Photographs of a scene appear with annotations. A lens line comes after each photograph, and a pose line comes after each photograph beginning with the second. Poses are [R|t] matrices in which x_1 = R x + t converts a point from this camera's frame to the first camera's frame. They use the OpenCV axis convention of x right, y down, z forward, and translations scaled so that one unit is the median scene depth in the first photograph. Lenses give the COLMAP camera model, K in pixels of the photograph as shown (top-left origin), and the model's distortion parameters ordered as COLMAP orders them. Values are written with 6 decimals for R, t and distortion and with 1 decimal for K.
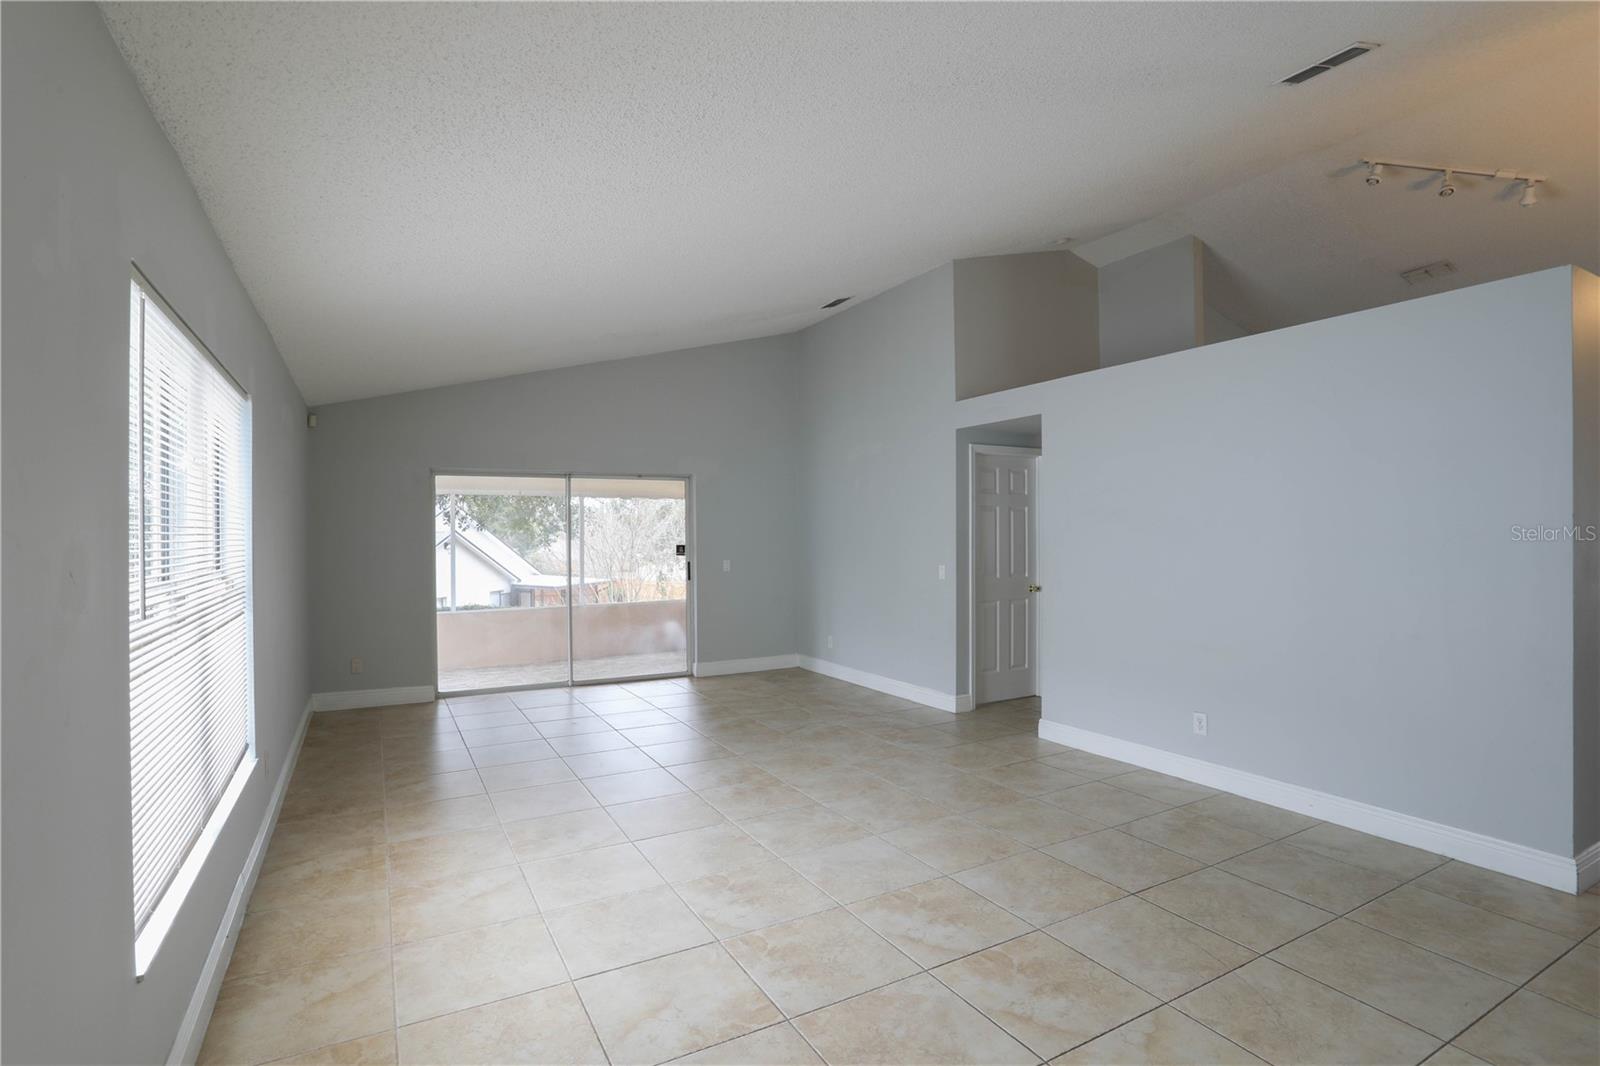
lens RADIAL K [[776.2, 0, 793.0], [0, 776.2, 536.7], [0, 0, 1]] dist [-0.073693, 0.029301]
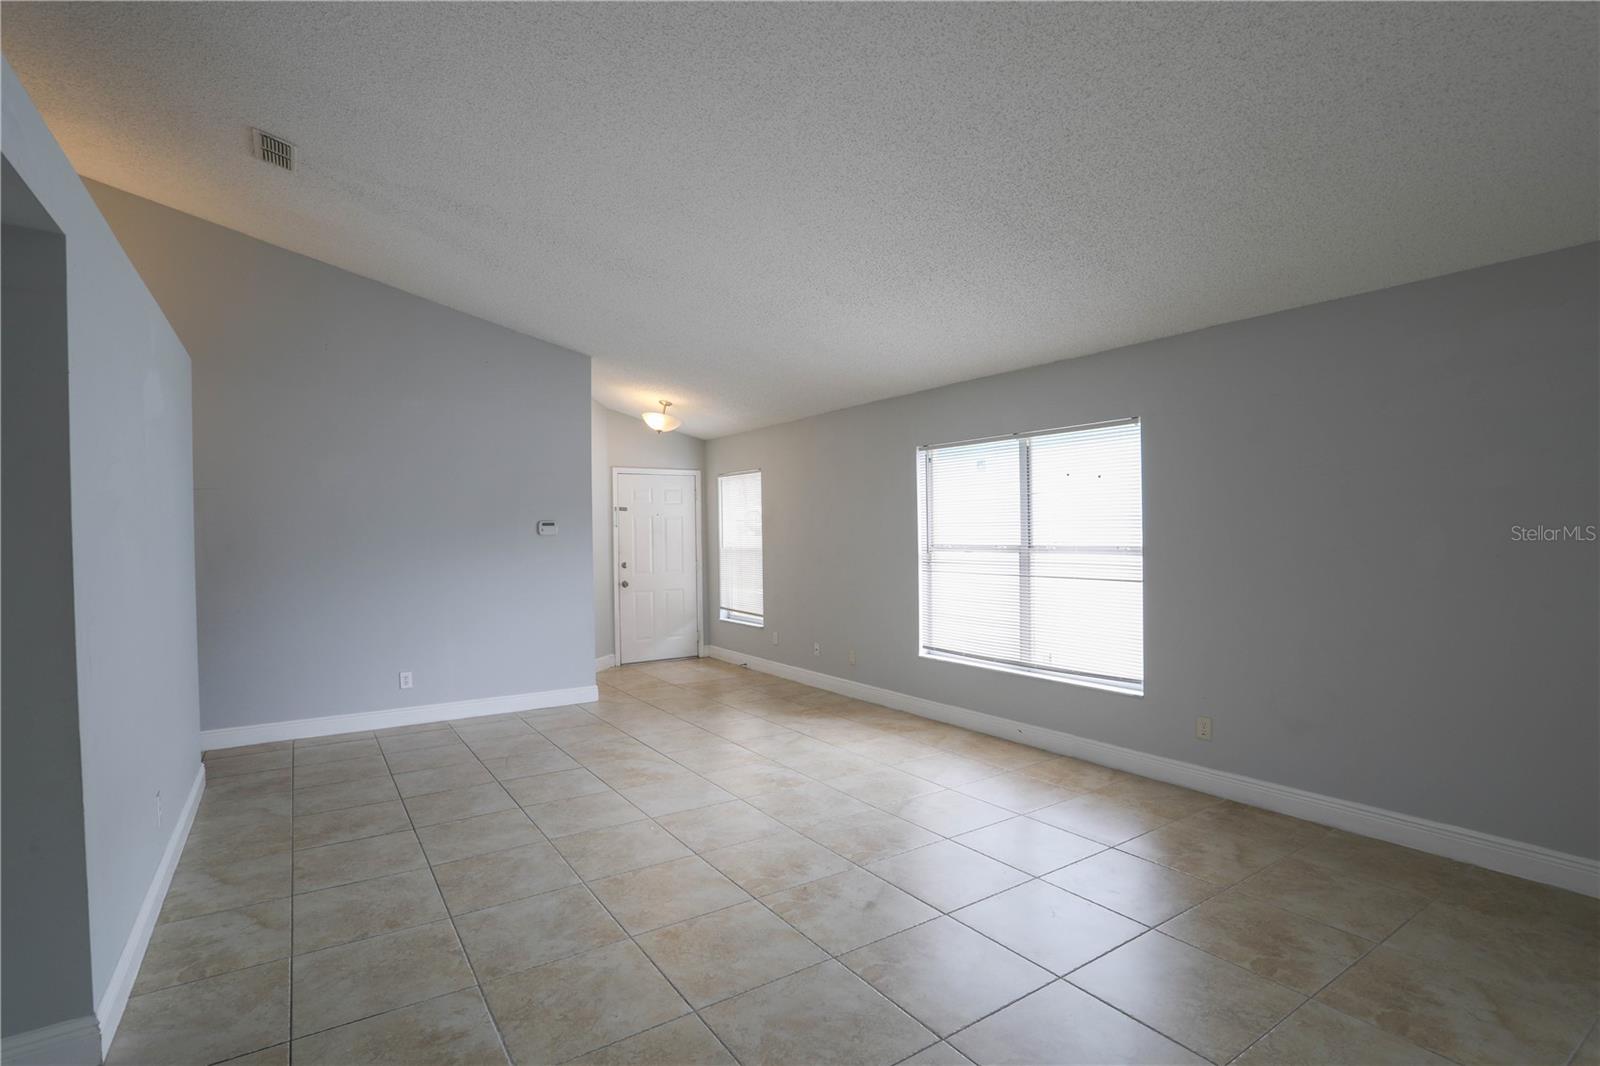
lens RADIAL K [[776.2, 0, 793.0], [0, 776.2, 536.7], [0, 0, 1]] dist [-0.073693, 0.029301]
pose [[-0.996560, 0.023193, -0.079568, -0.013112], [0.022256, 0.999672, 0.012638, -0.007738], [0.079835, 0.010824, -0.996749, 2.116406]]
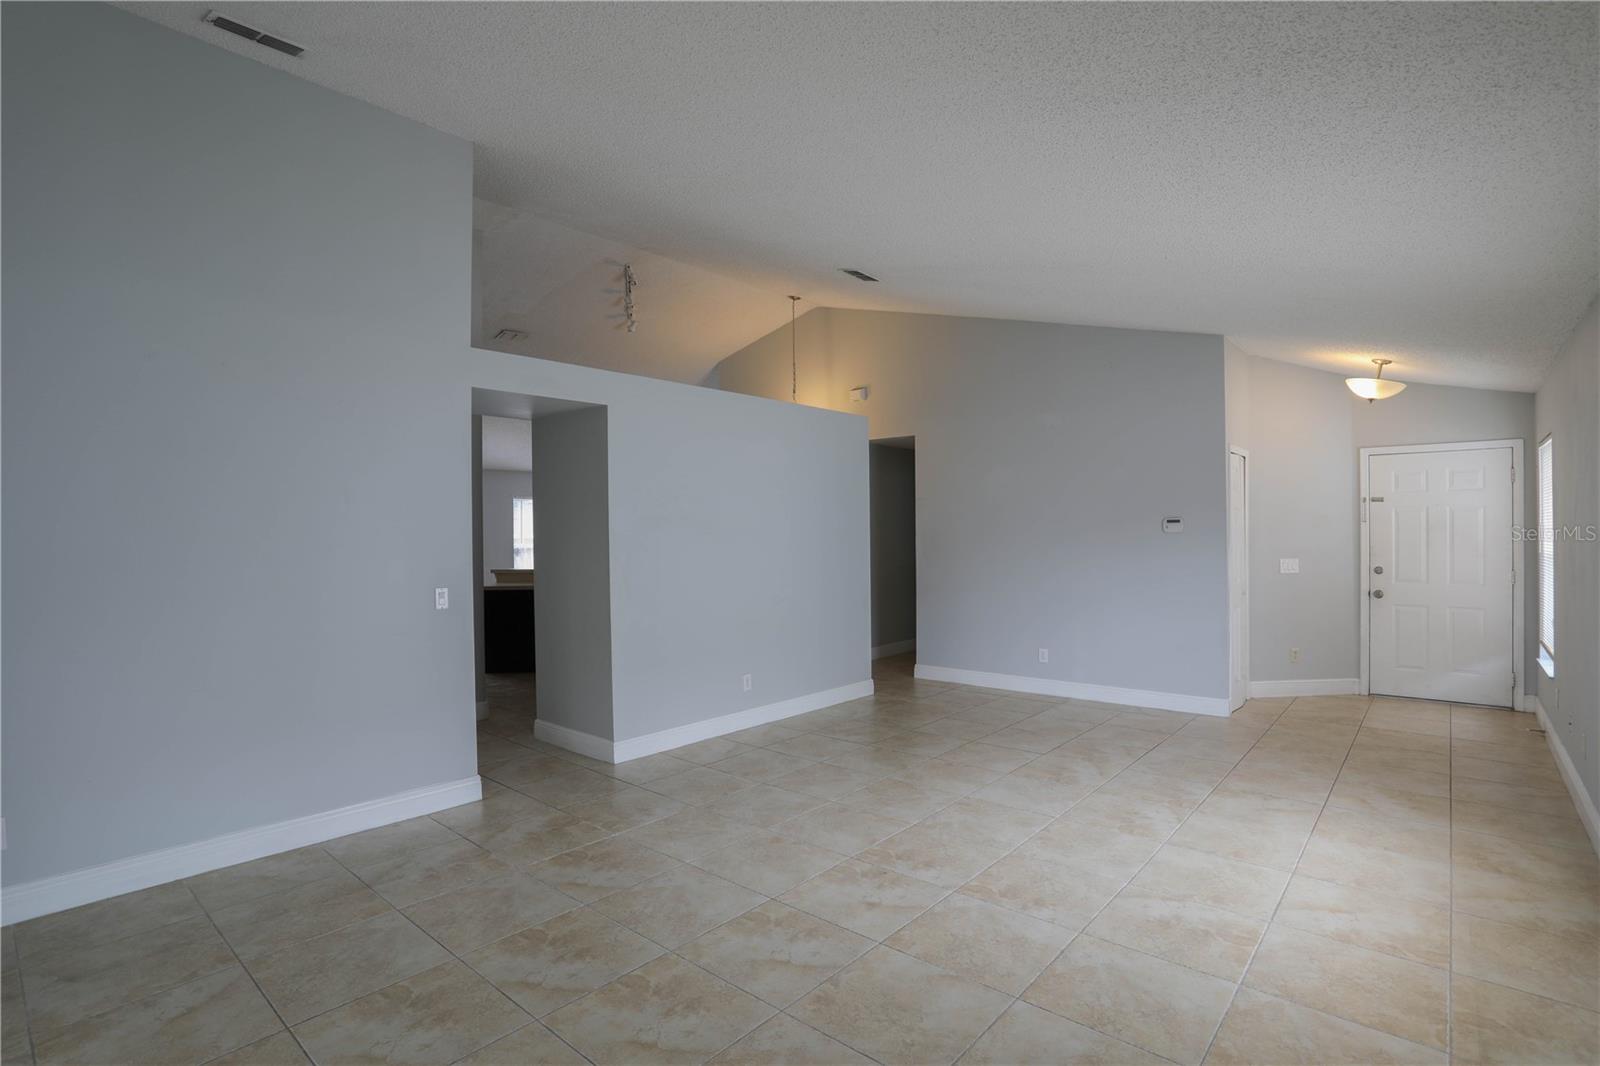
lens RADIAL K [[776.2, 0, 793.0], [0, 776.2, 536.7], [0, 0, 1]] dist [-0.073693, 0.029301]
pose [[-0.342524, 0.008139, 0.939474, -0.904600], [0.014138, 0.999894, -0.003508, 0.002271], [-0.939403, 0.012081, -0.342603, 1.671546]]
